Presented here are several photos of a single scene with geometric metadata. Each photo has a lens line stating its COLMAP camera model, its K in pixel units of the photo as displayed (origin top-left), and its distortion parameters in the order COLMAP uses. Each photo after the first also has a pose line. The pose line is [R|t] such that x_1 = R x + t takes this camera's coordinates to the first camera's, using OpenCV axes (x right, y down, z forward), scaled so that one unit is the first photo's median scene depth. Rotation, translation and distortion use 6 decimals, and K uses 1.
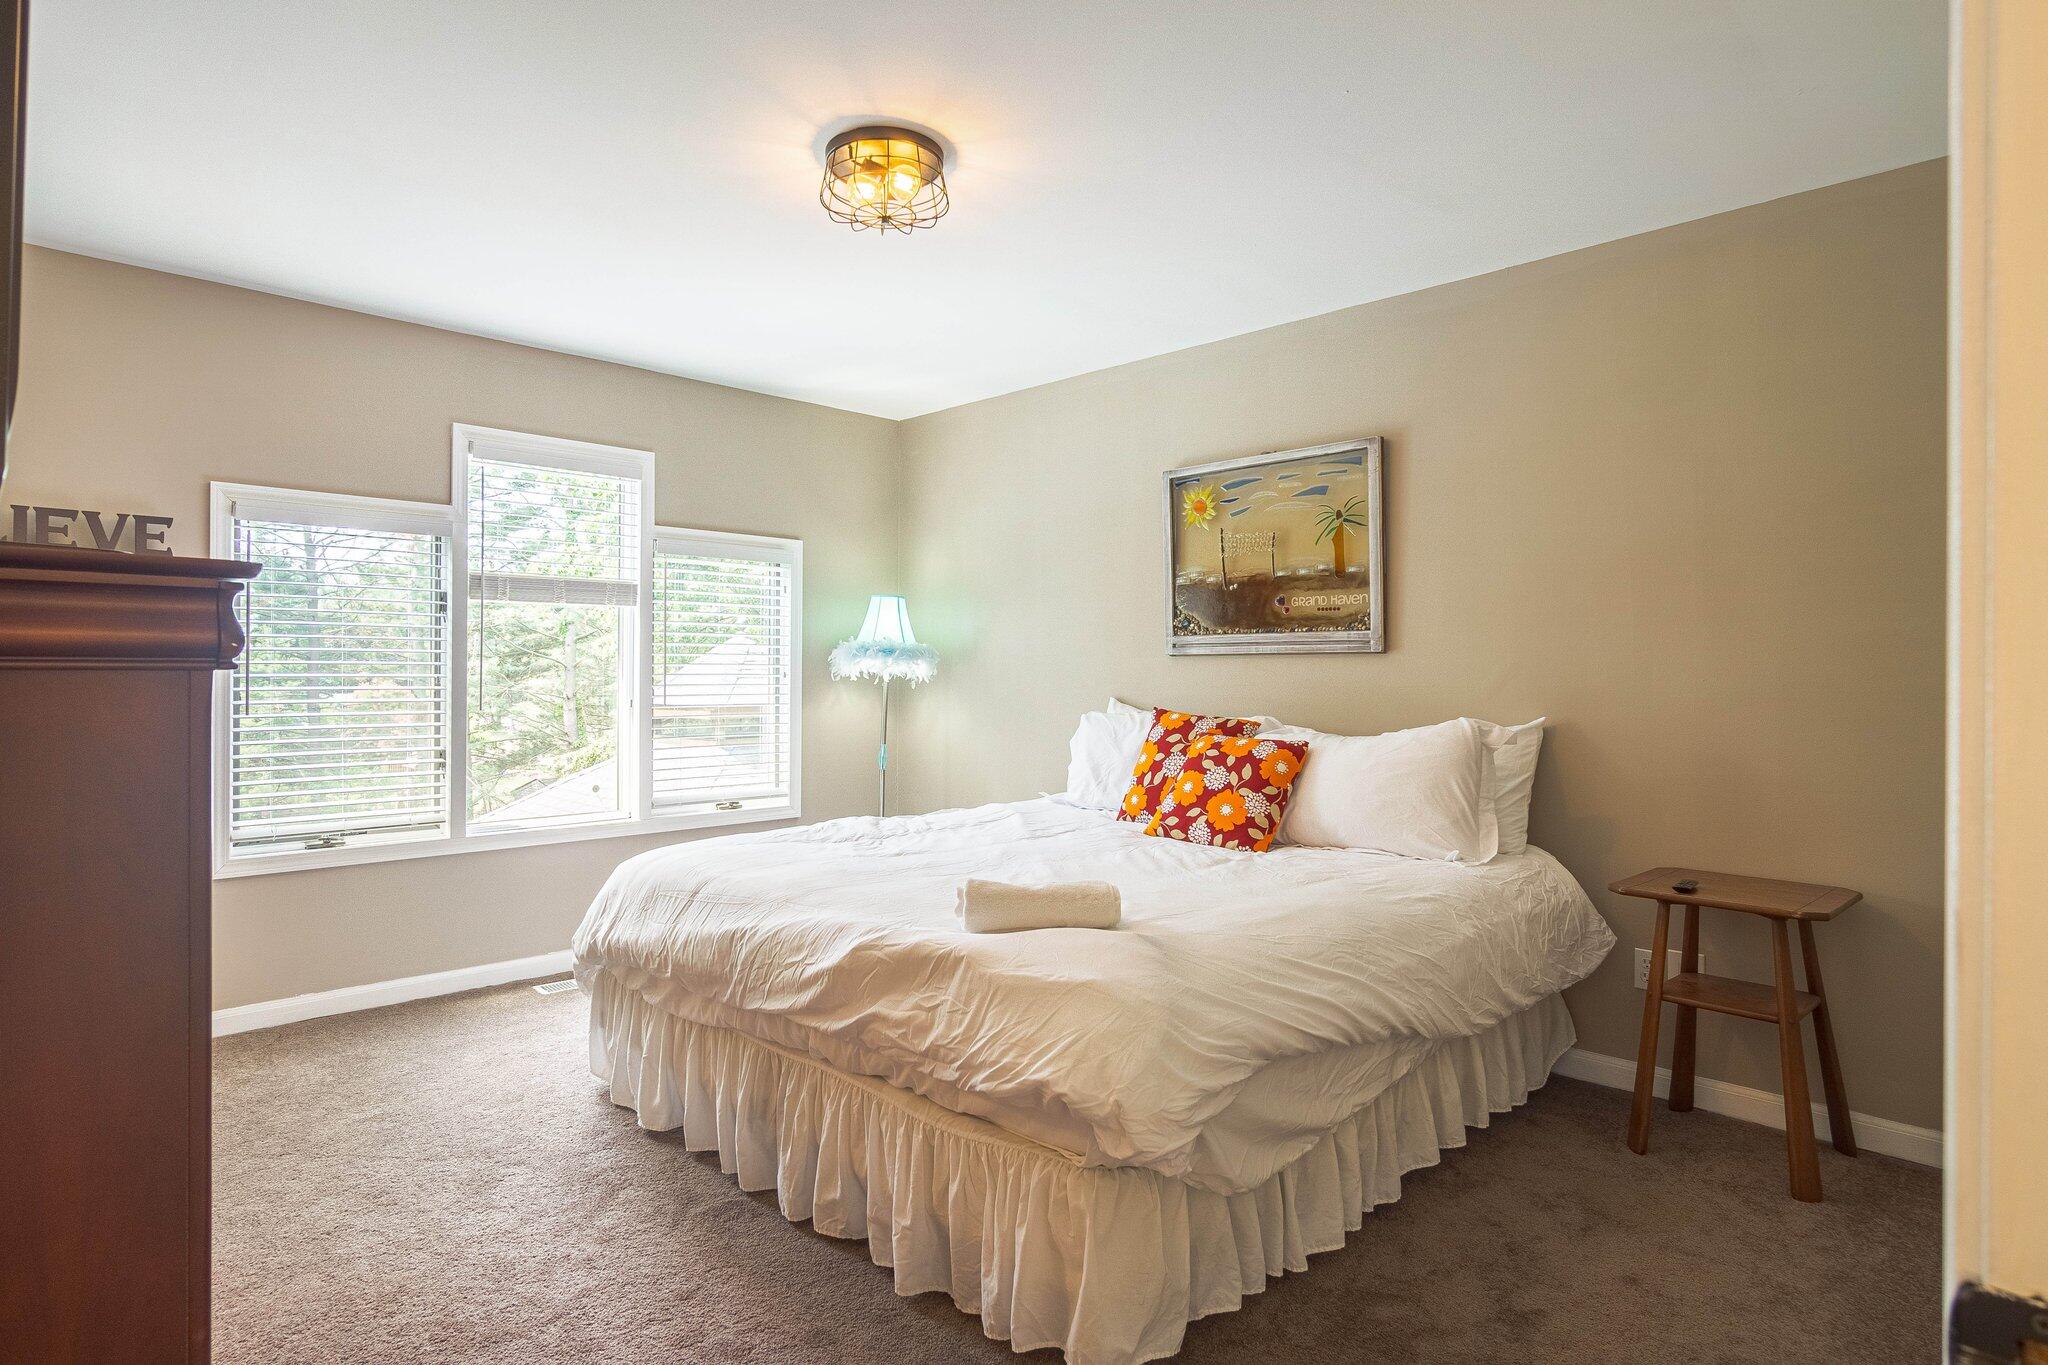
lens RADIAL K [[1097.9, 0, 1024.0], [0, 1097.9, 678.0], [0, 0, 1]] dist [-0.019235, 0.008840]
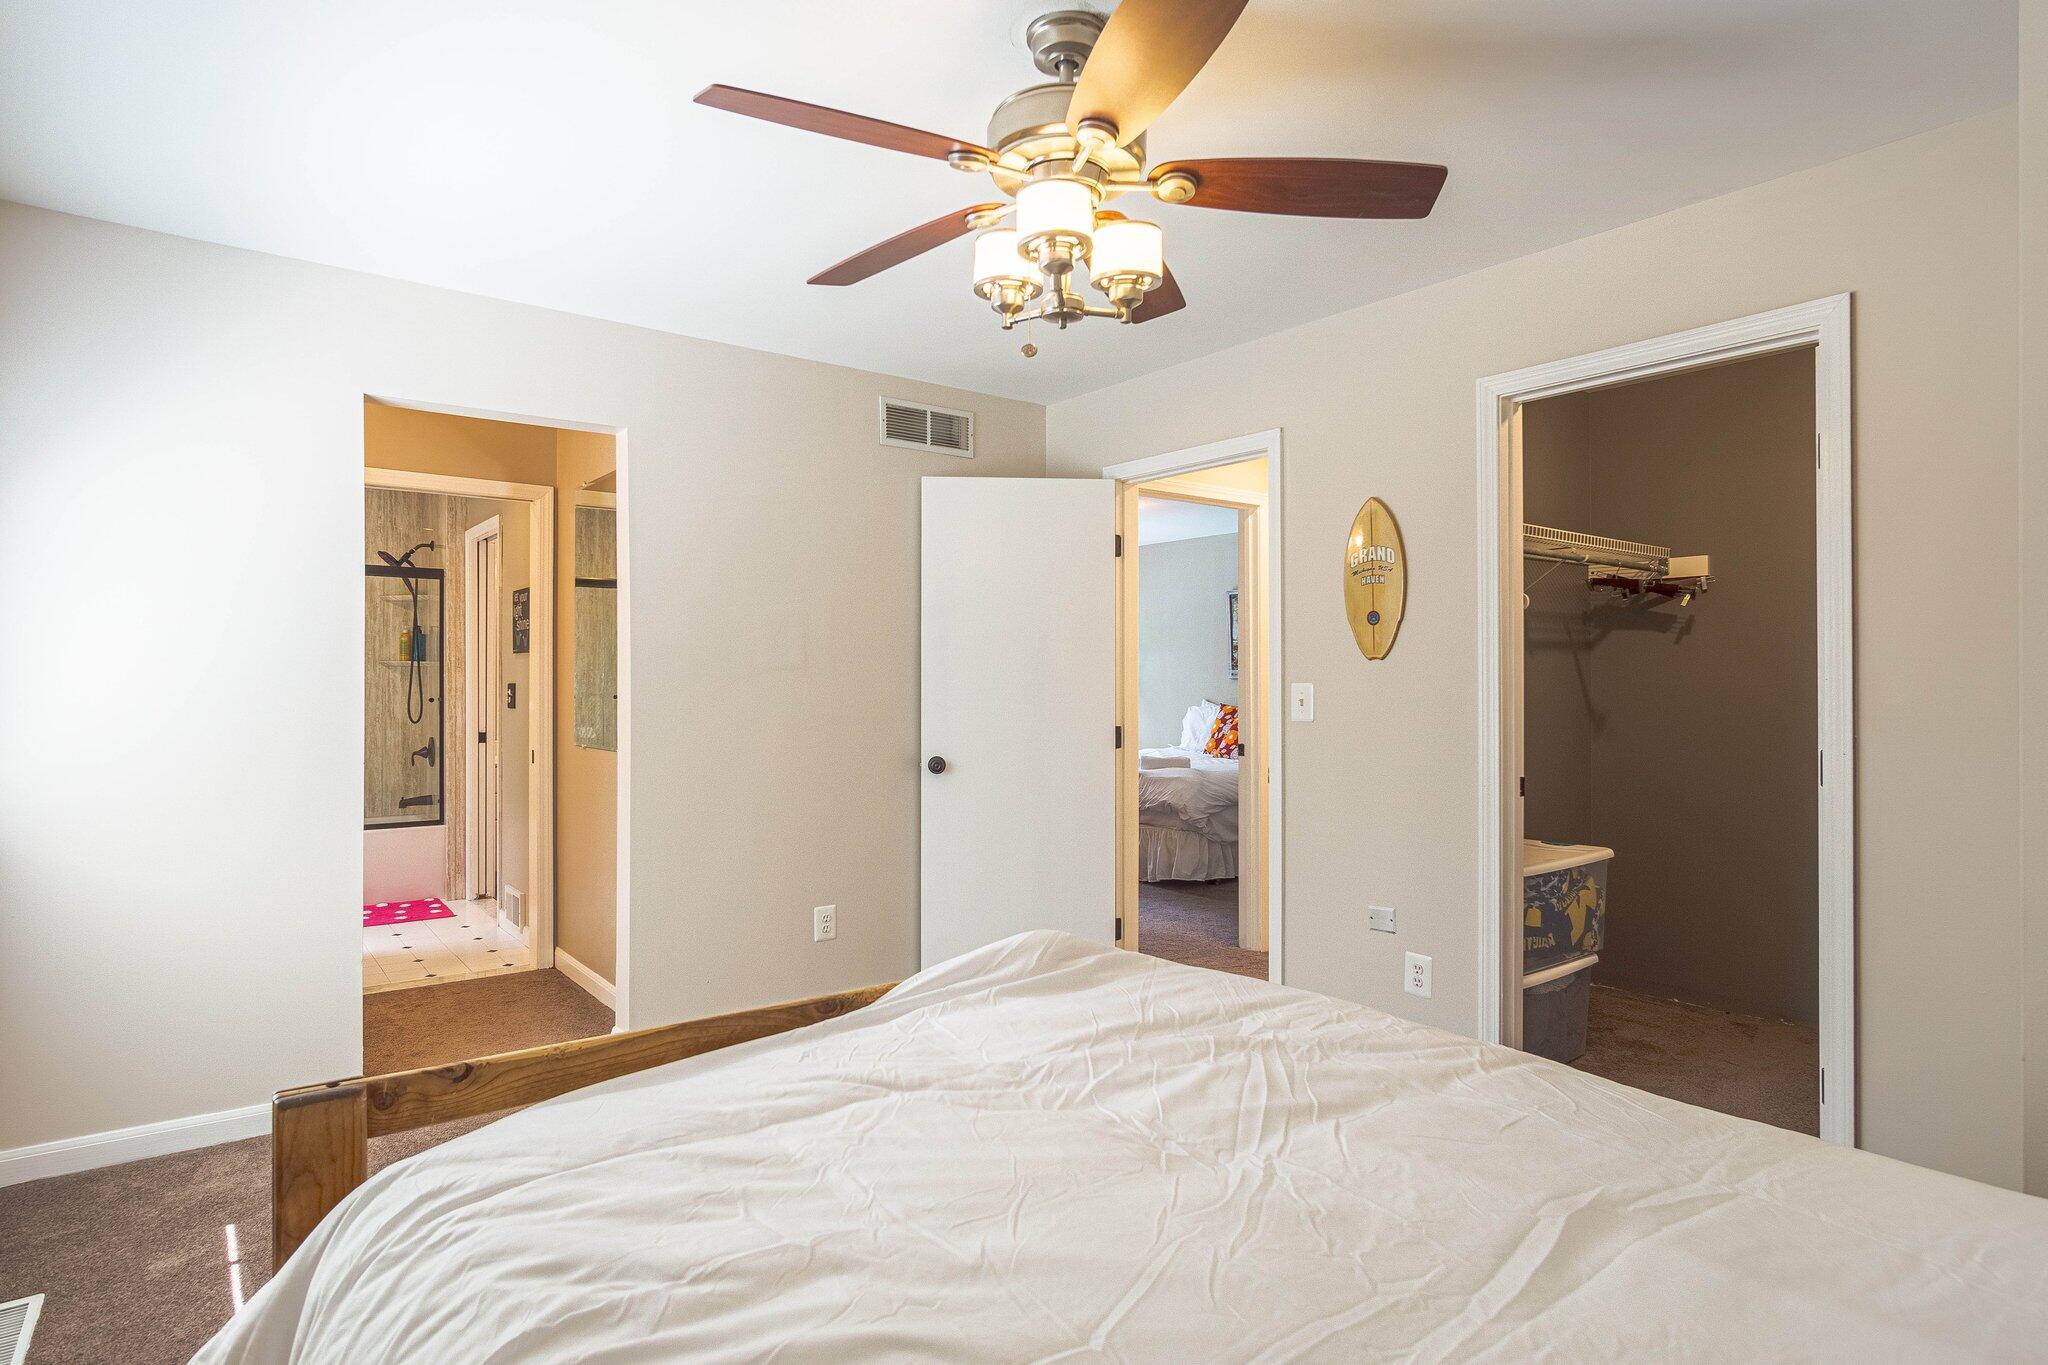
lens RADIAL K [[1097.9, 0, 1022.0], [0, 1097.9, 682.2], [0, 0, 1]] dist [-0.019235, 0.008840]
pose [[0.991823, -0.009732, -0.127253, 0.006883], [0.009363, 0.999950, -0.003500, -0.011666], [0.127280, 0.002280, 0.991864, -1.292422]]
